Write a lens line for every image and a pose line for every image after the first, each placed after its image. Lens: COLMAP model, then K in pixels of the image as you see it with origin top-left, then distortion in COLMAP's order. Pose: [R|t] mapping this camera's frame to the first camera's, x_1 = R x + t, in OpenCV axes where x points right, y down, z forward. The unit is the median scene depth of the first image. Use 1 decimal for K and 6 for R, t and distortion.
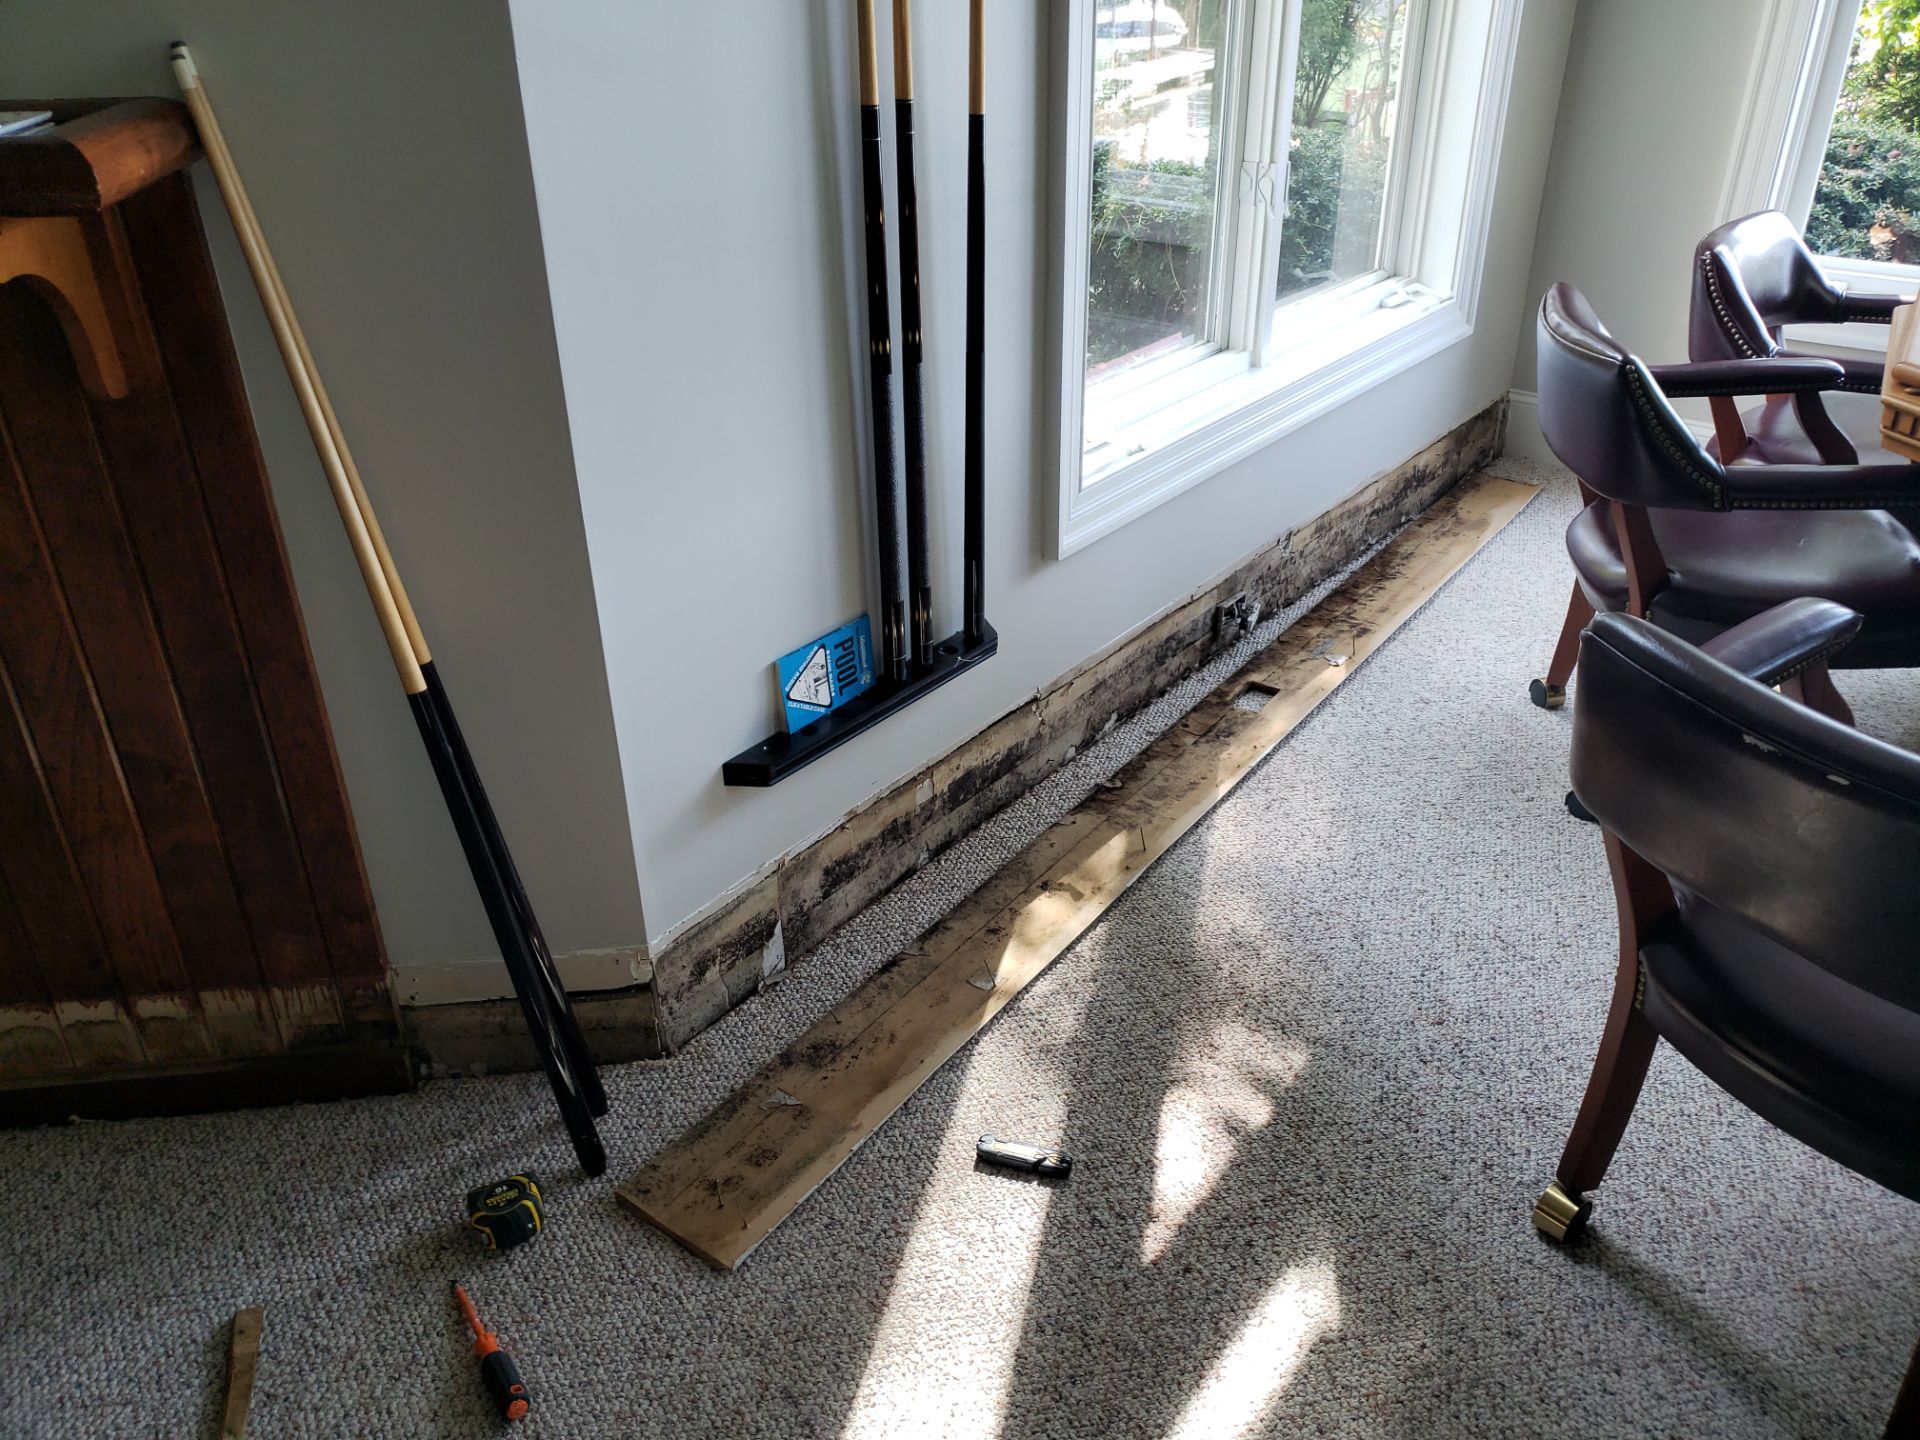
lens RADIAL K [[1501.0, 0, 1008.5], [0, 1501.0, 703.7], [0, 0, 1]] dist [0.007710, 0.008939]
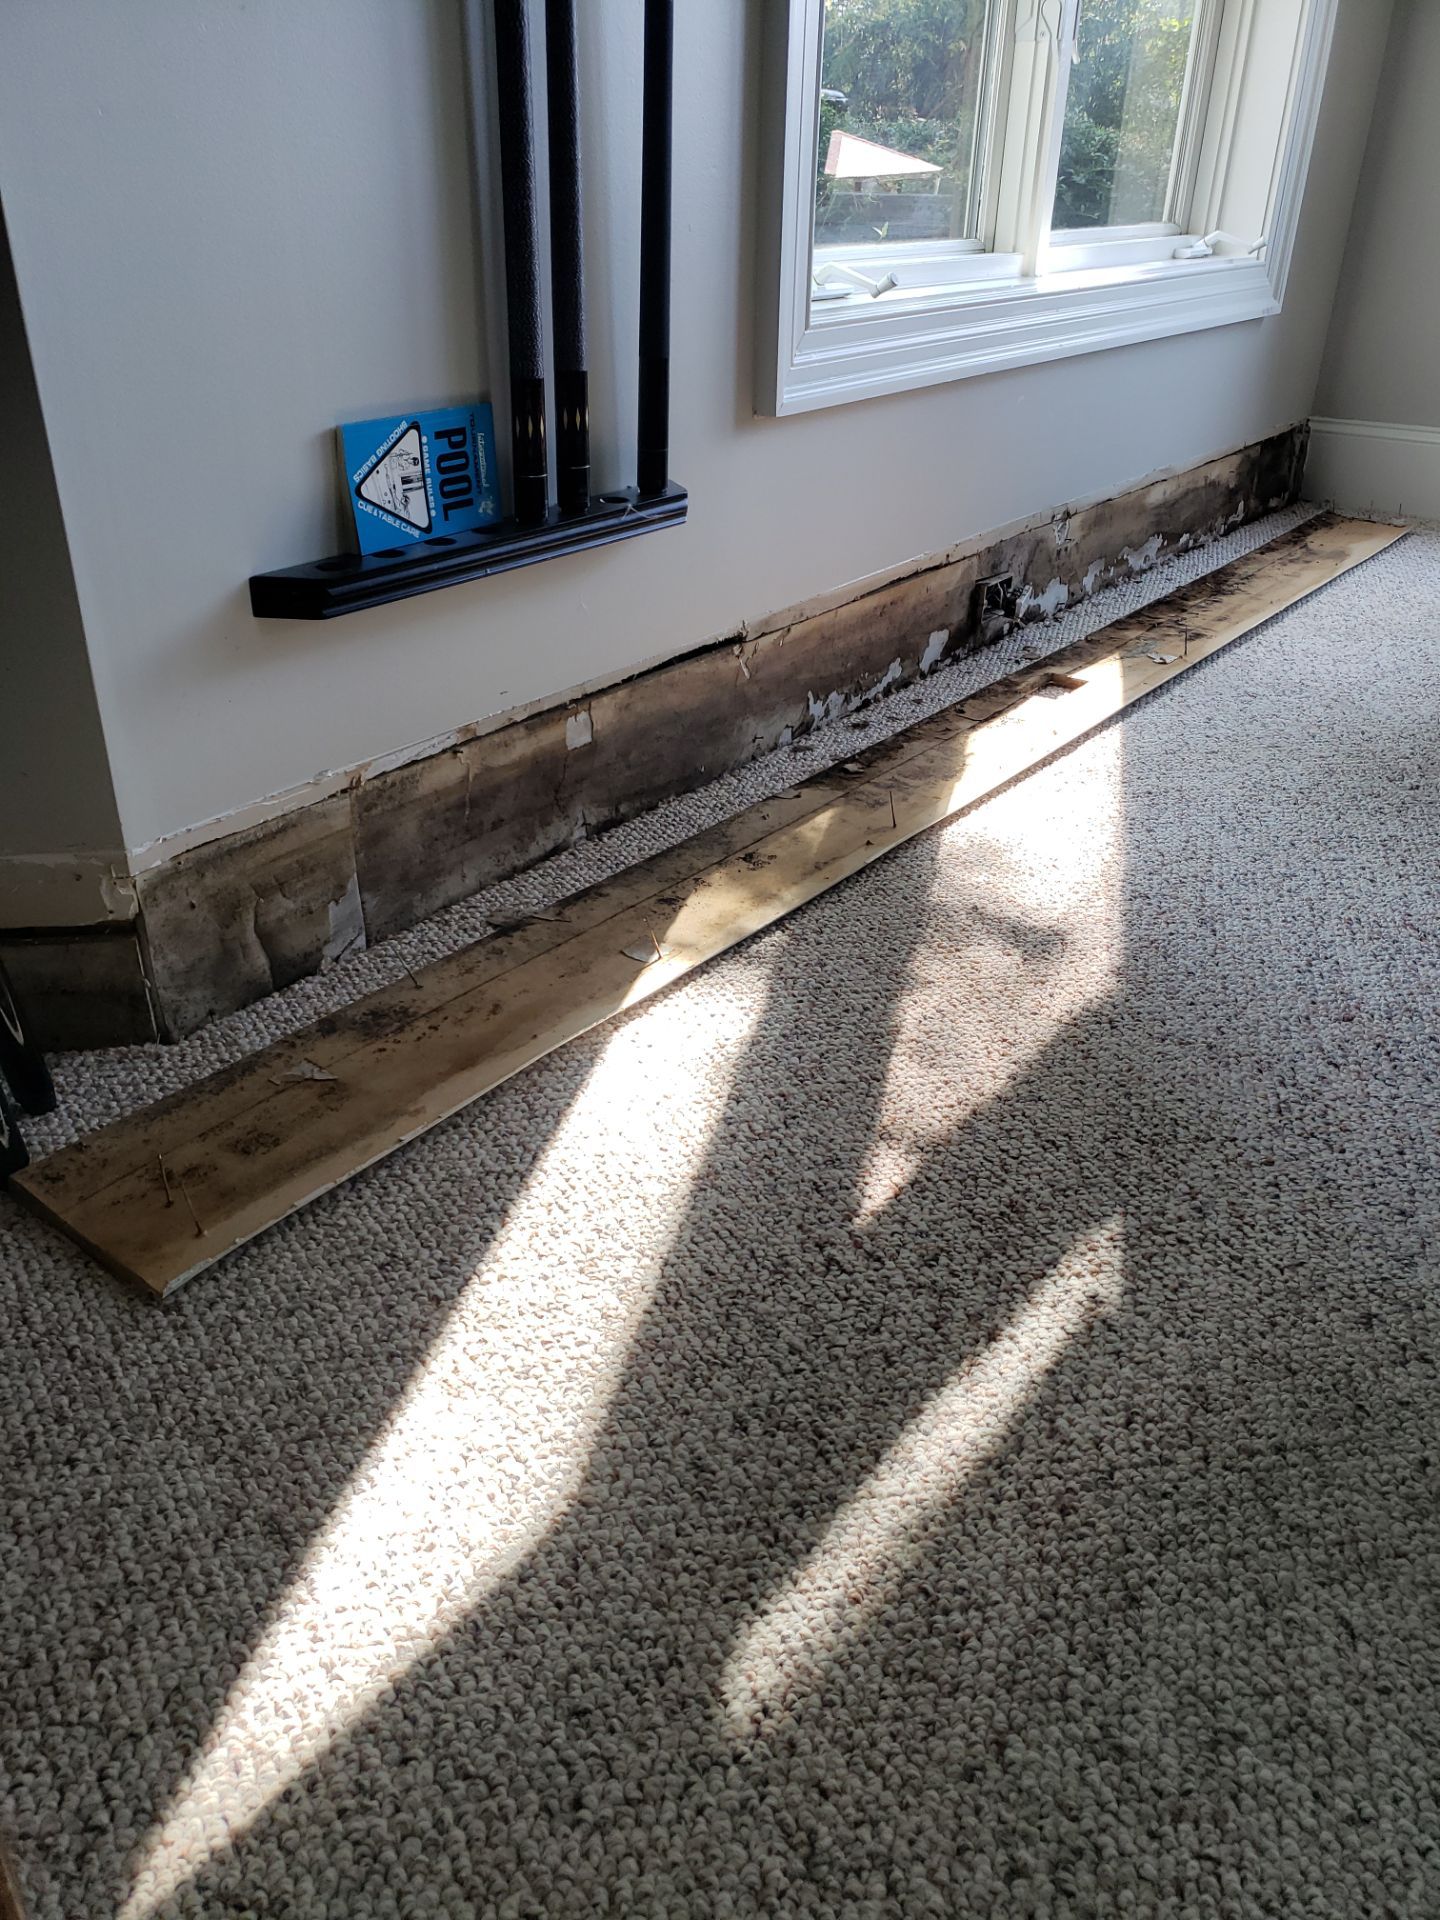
lens RADIAL K [[1501.0, 0, 704.2], [0, 1501.0, 946.5], [0, 0, 1]] dist [0.007710, 0.008939]
pose [[0.999941, 0.010786, -0.001596, 0.005869], [-0.010794, 0.999930, -0.004762, 0.209382], [0.001545, 0.004779, 0.999987, 0.381213]]
